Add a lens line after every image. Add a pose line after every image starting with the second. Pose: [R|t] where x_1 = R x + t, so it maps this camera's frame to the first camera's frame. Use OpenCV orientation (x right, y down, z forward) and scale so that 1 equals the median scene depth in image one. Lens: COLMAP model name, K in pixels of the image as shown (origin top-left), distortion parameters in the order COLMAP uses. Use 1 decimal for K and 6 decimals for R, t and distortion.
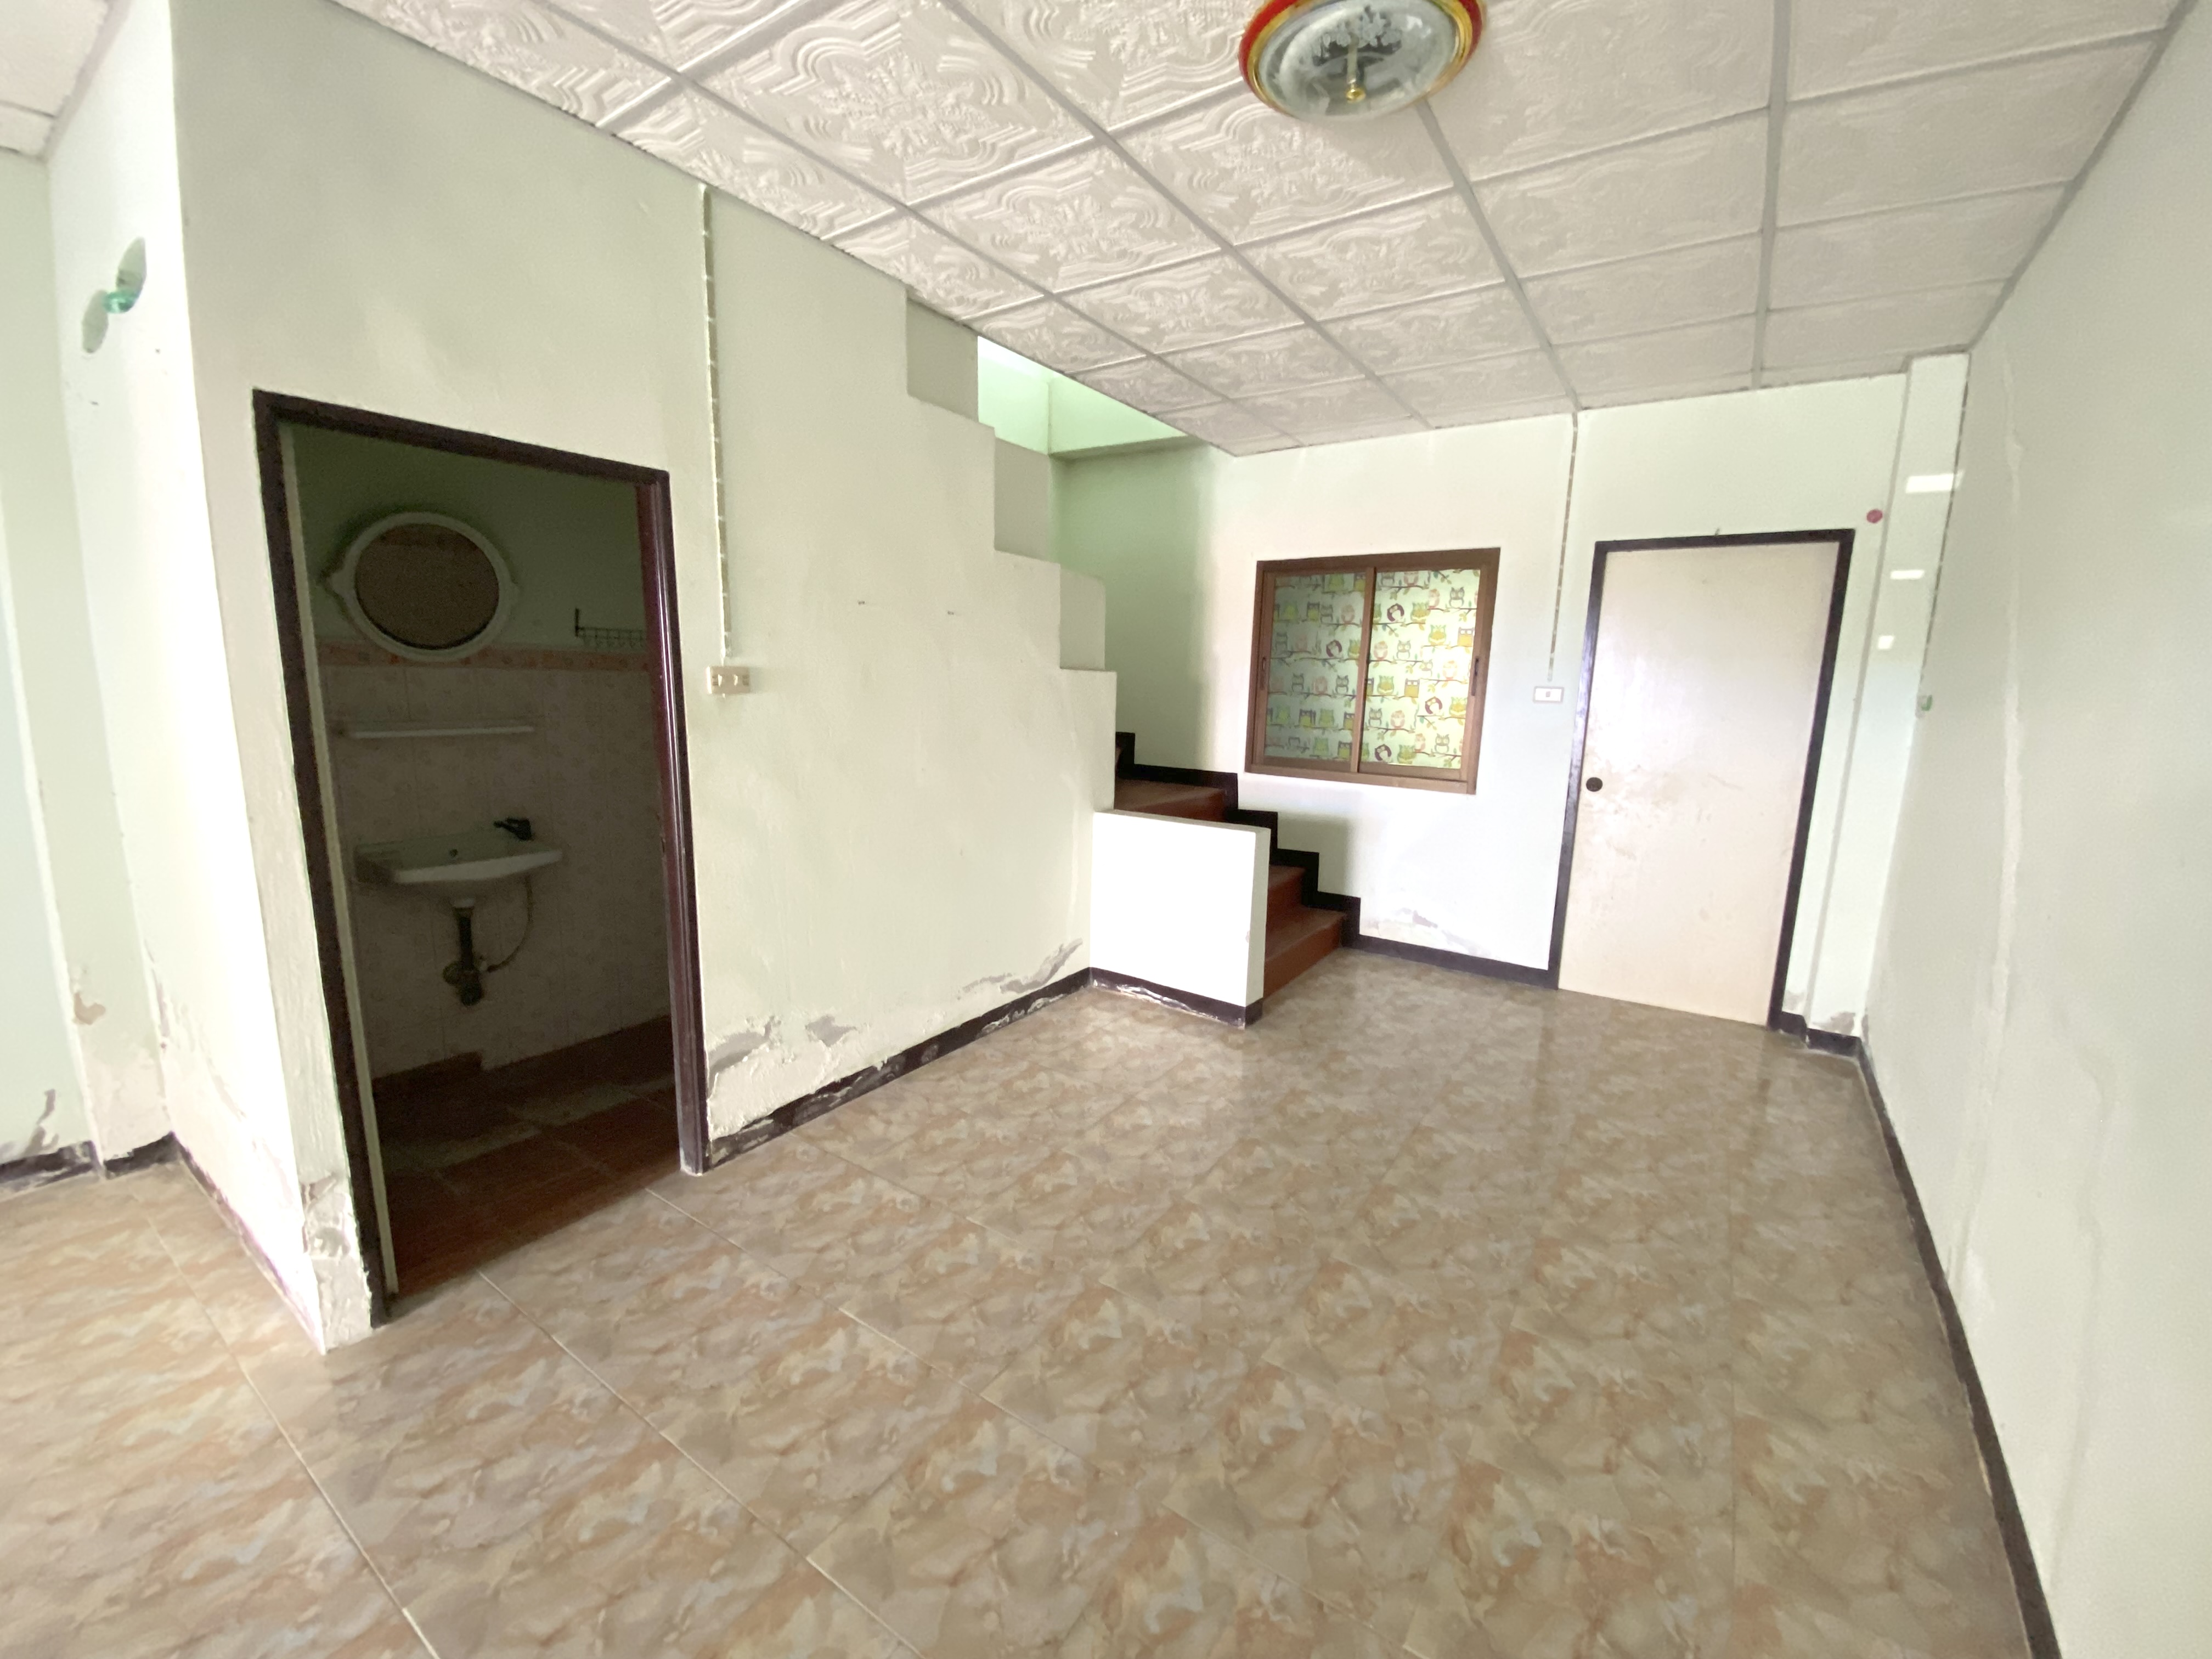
lens RADIAL K [[904.0, 0, 1100.3], [0, 904.0, 806.5], [0, 0, 1]] dist [0.000020, -0.001718]
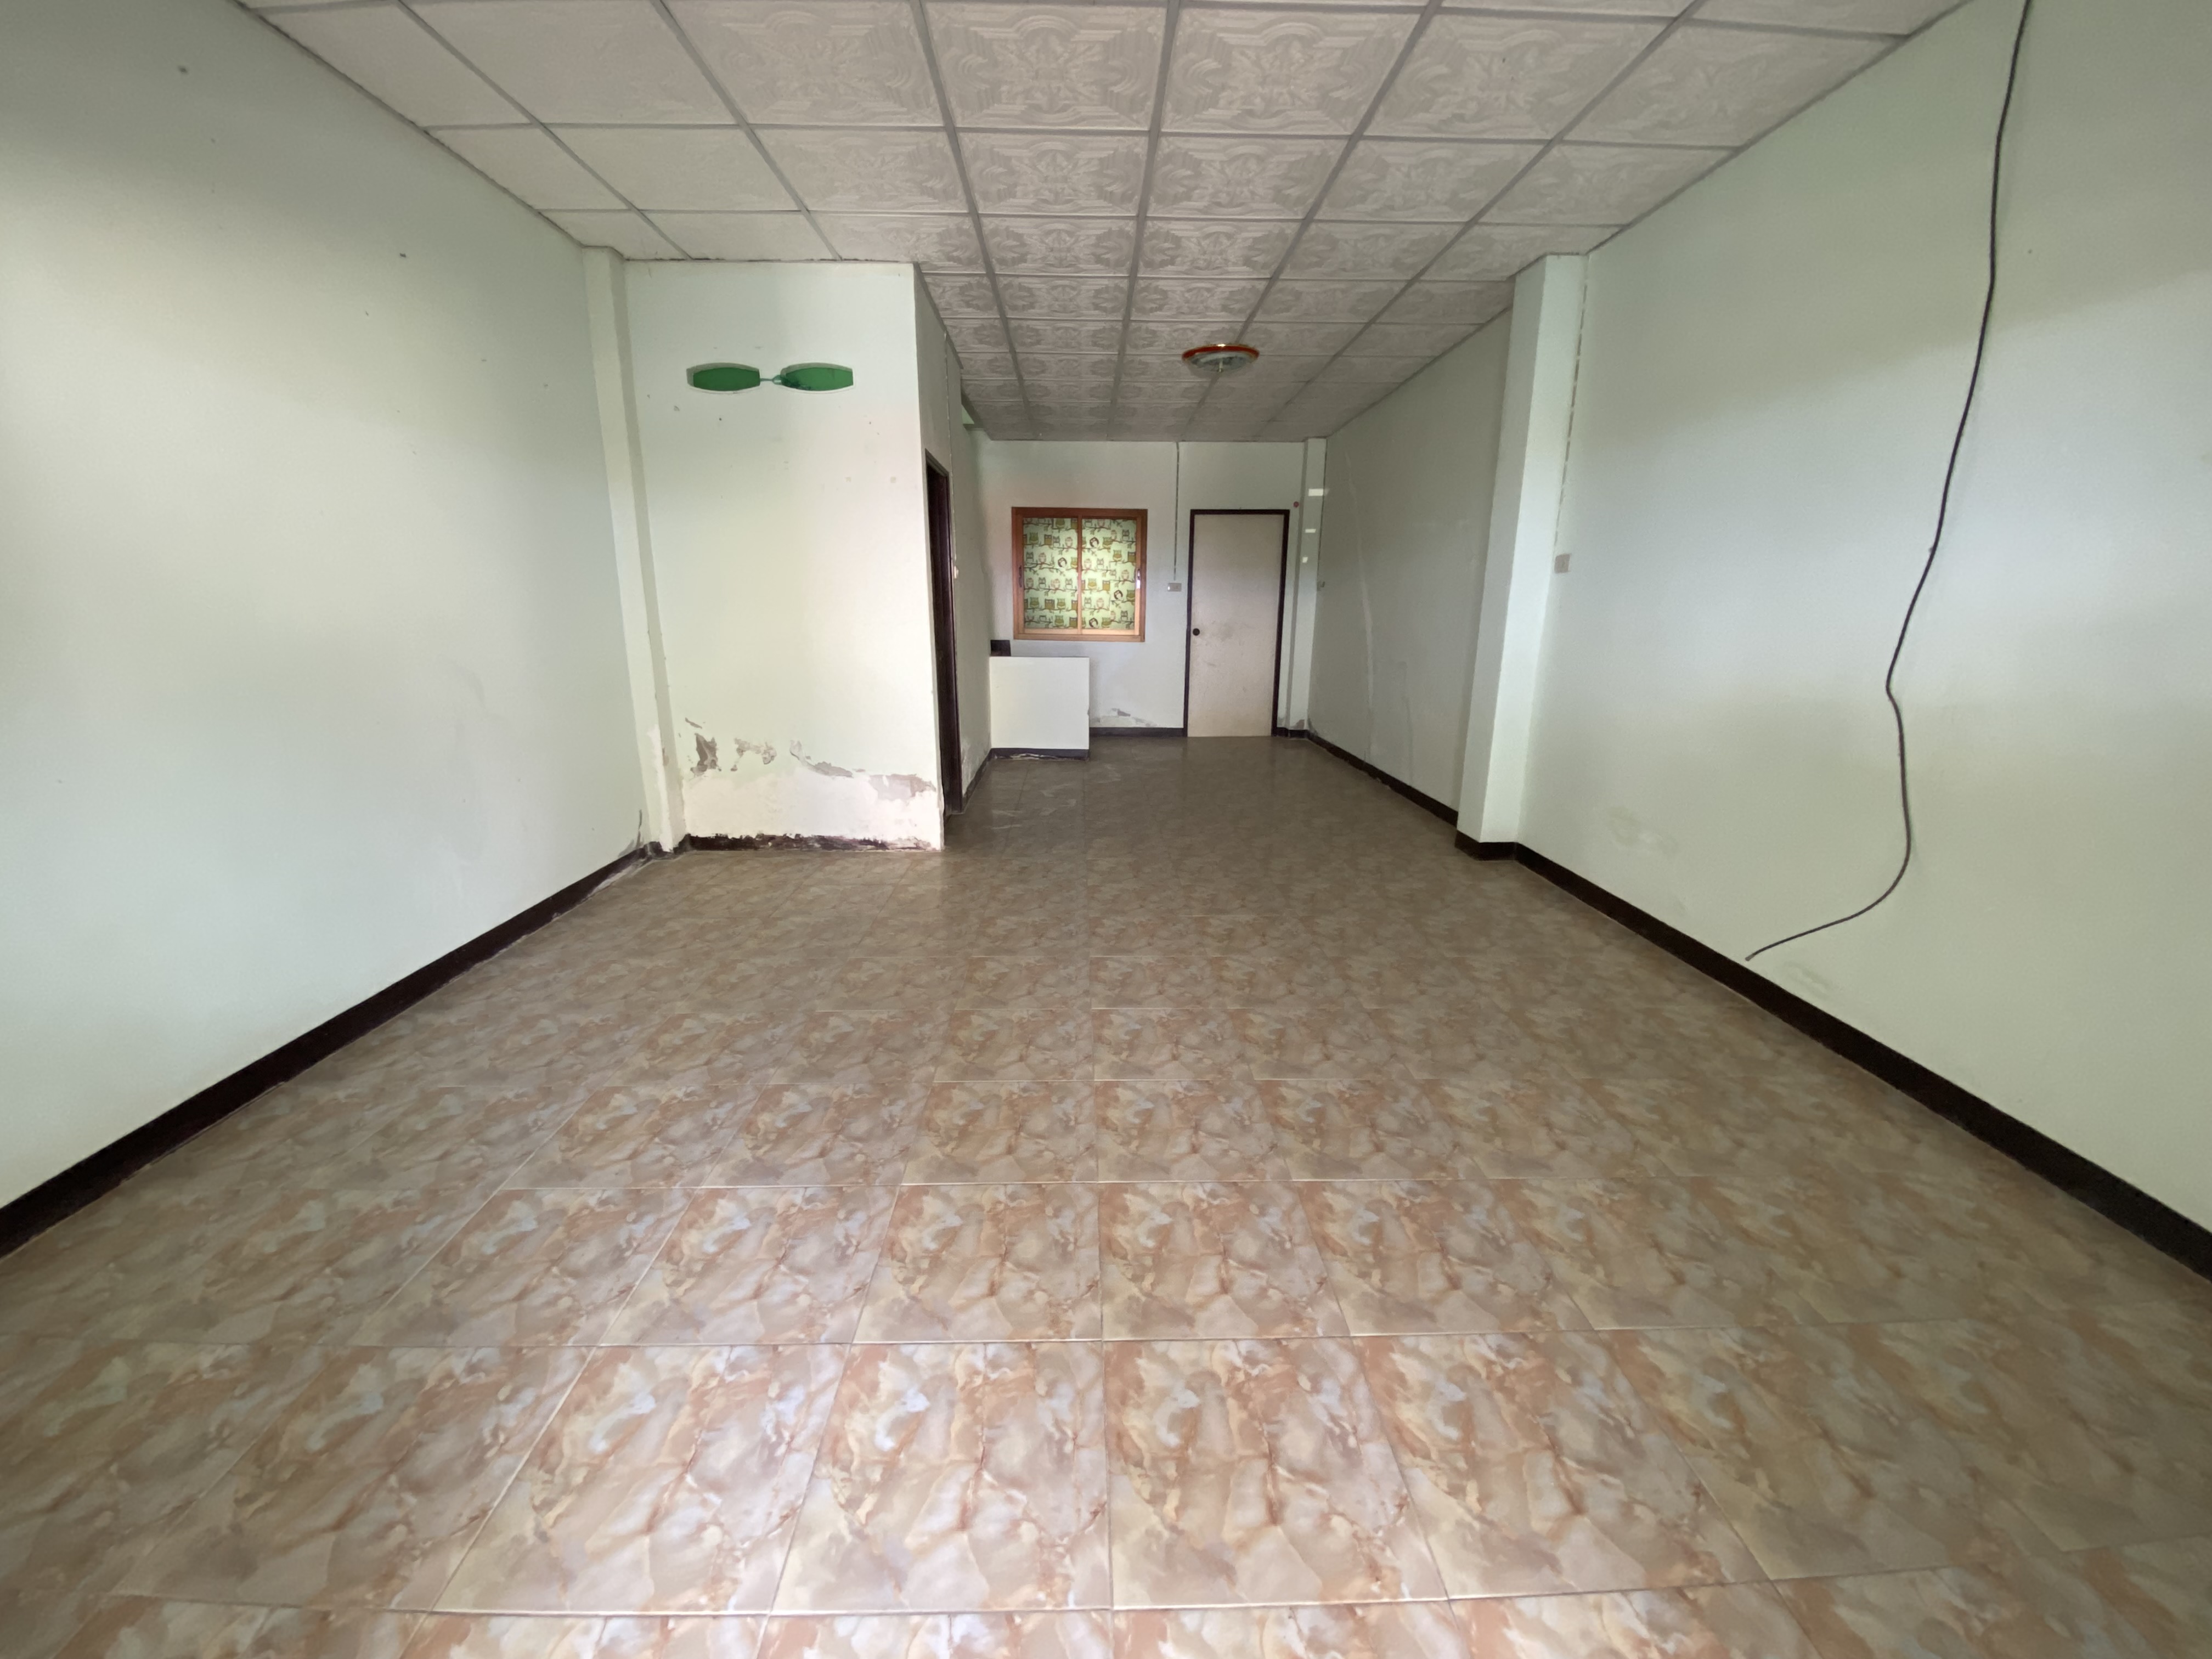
lens RADIAL K [[904.0, 0, 1101.2], [0, 904.0, 815.5], [0, 0, 1]] dist [0.000020, -0.001718]
pose [[0.810164, -0.155579, 0.565181, -0.768504], [0.101904, 0.986837, 0.125574, 0.097985], [-0.577278, -0.044141, 0.815354, -0.500815]]
